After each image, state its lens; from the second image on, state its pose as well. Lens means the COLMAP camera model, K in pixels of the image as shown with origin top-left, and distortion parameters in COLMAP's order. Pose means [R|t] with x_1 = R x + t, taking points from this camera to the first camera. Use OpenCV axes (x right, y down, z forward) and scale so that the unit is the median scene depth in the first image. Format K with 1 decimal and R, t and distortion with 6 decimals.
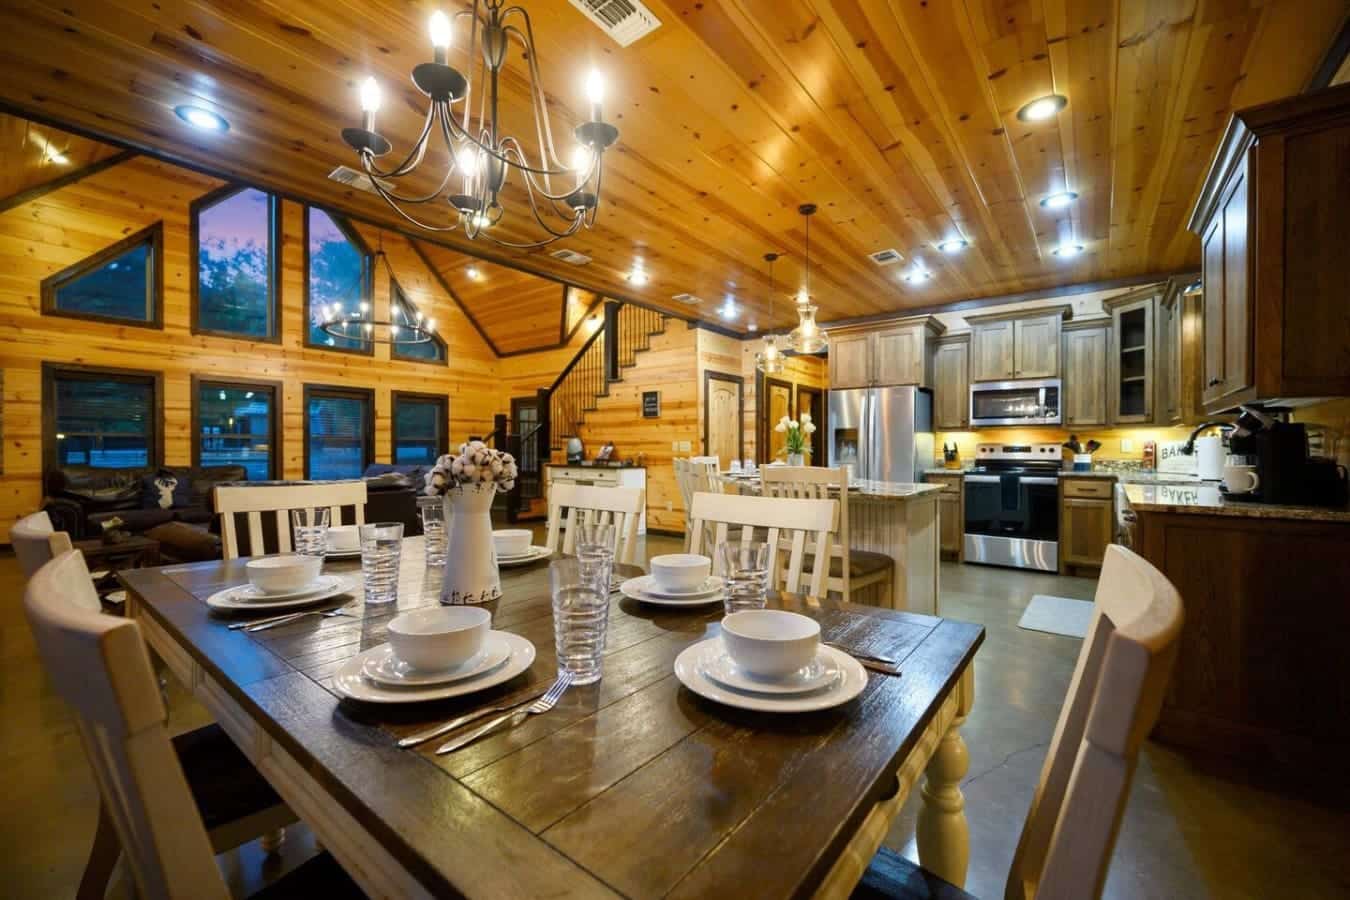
lens RADIAL K [[527.2, 0, 692.0], [0, 527.2, 449.4], [0, 0, 1]] dist [-0.002878, 0.001000]
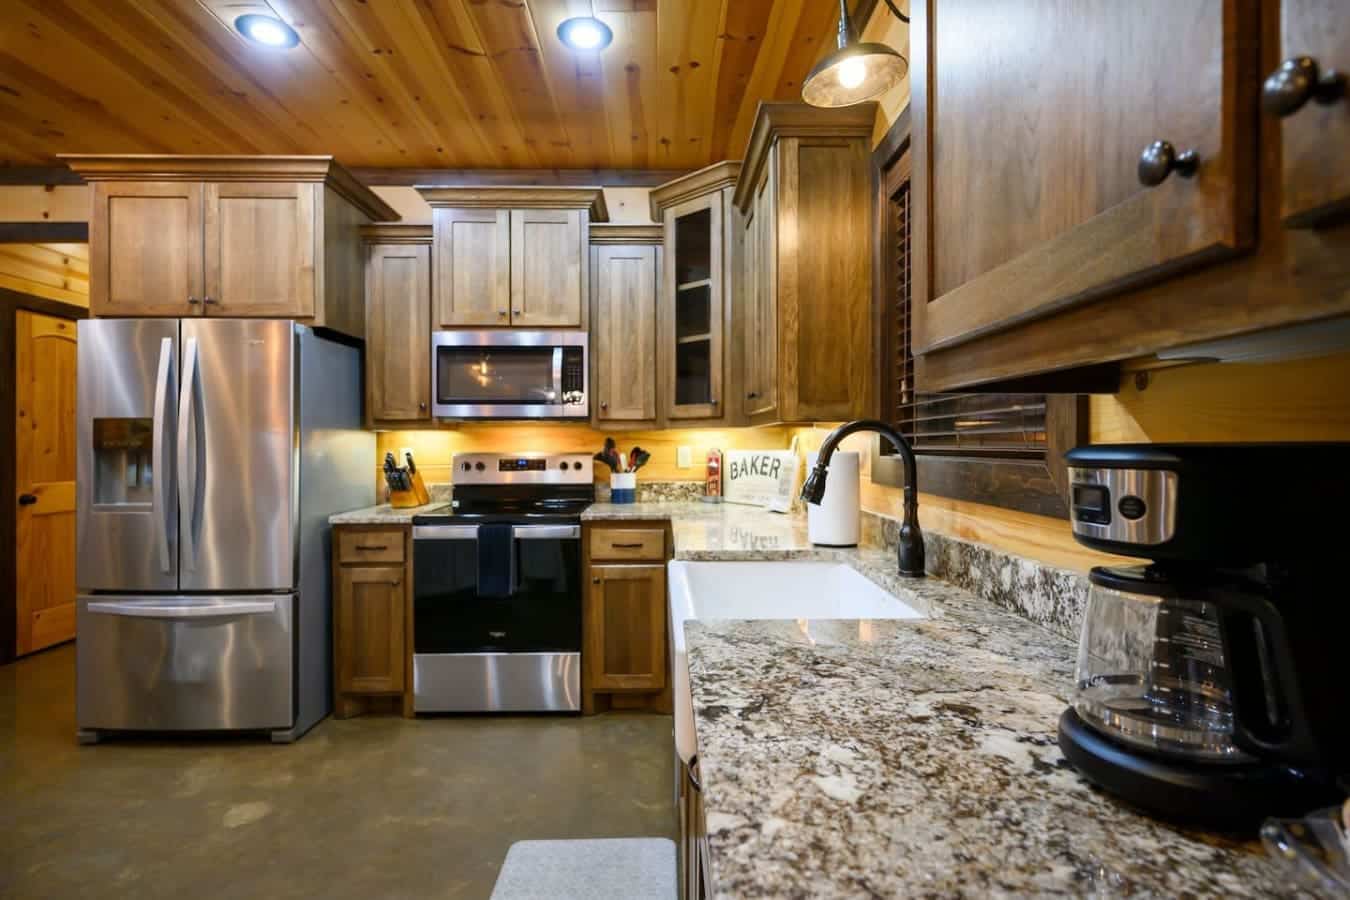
lens RADIAL K [[662.2, 0, 664.8], [0, 662.2, 453.1], [0, 0, 1]] dist [-0.012710, -0.000564]
pose [[0.784353, -0.010866, 0.620219, 0.337643], [0.004917, 0.999924, 0.011300, -0.019555], [-0.620295, -0.005813, 0.784347, 0.418653]]
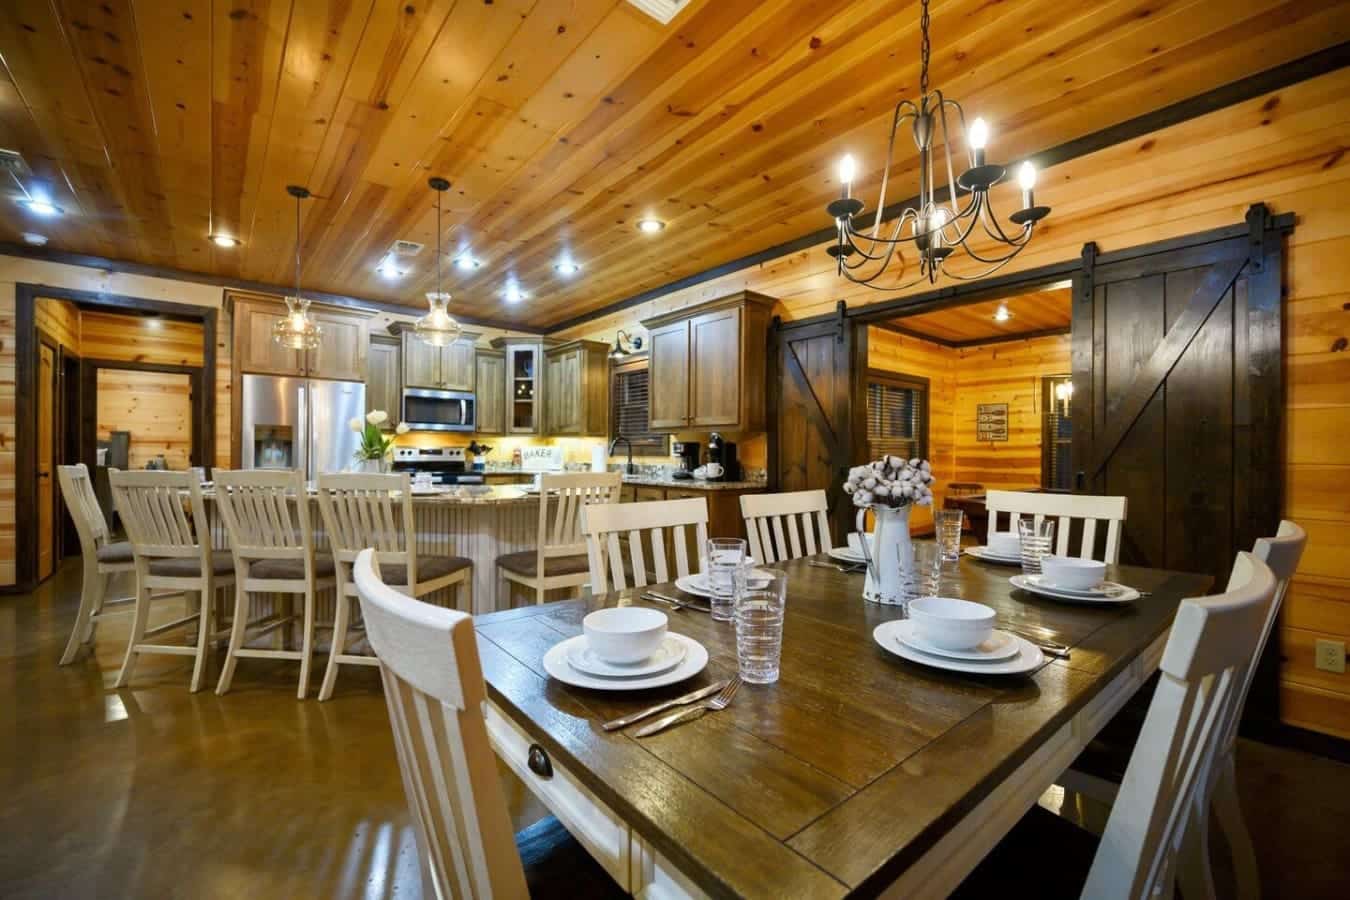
lens RADIAL K [[540.2, 0, 666.9], [0, 540.2, 449.6], [0, 0, 1]] dist [-0.005524, -0.000524]
pose [[0.232649, 0.005029, 0.972548, -0.388777], [-0.003292, 0.999985, -0.004383, -0.002317], [-0.972555, -0.002182, 0.232662, 0.273476]]
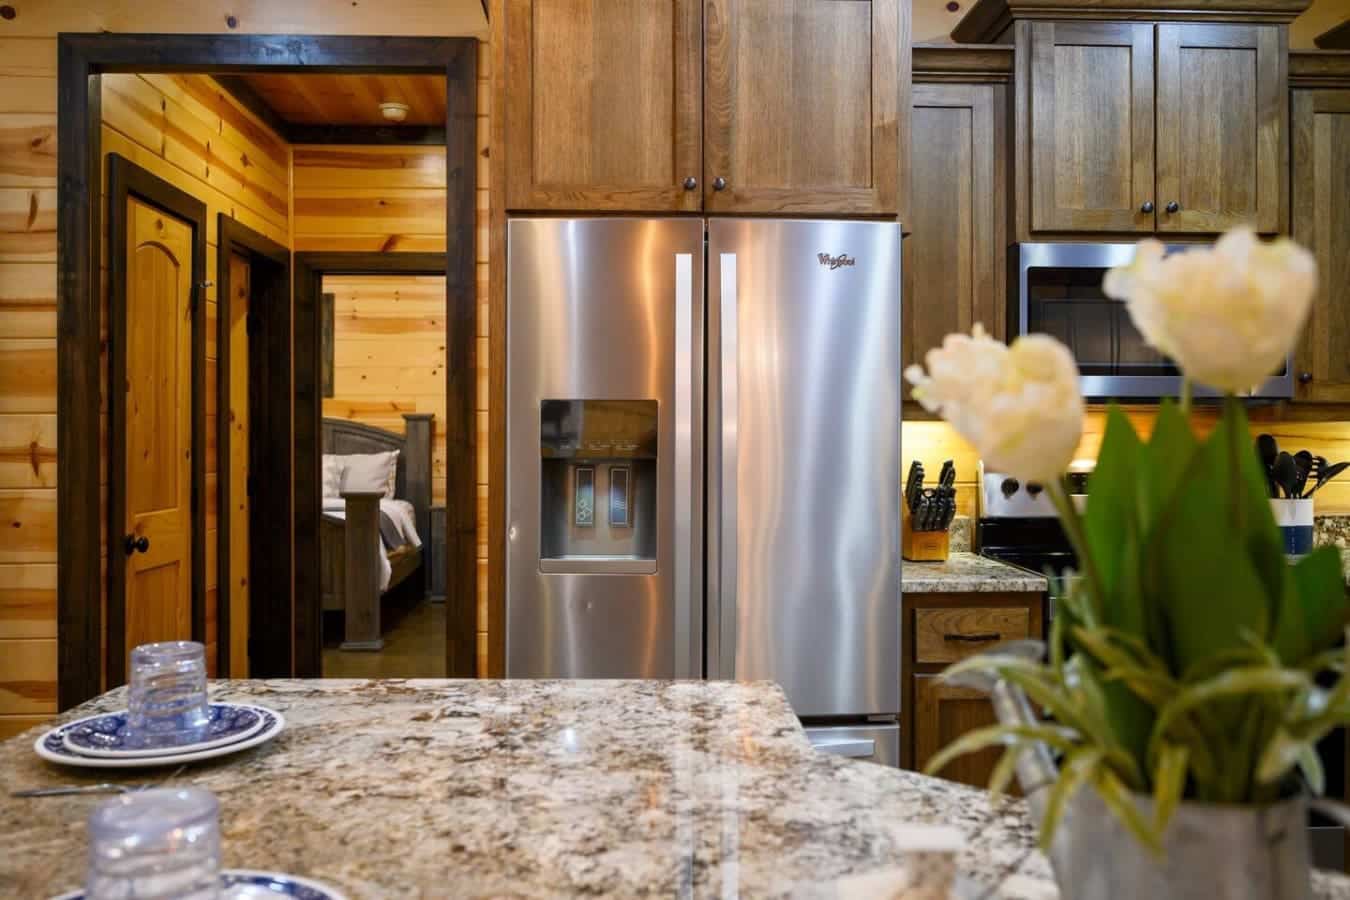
lens RADIAL K [[1176.1, 0, 676.6], [0, 1176.1, 439.1], [0, 0, 1]] dist [-0.005316, -0.004071]
pose [[0.775320, -0.004447, 0.631552, 0.022787], [0.003219, 0.999990, 0.003090, -0.028405], [-0.631560, -0.000363, 0.775327, 0.687452]]
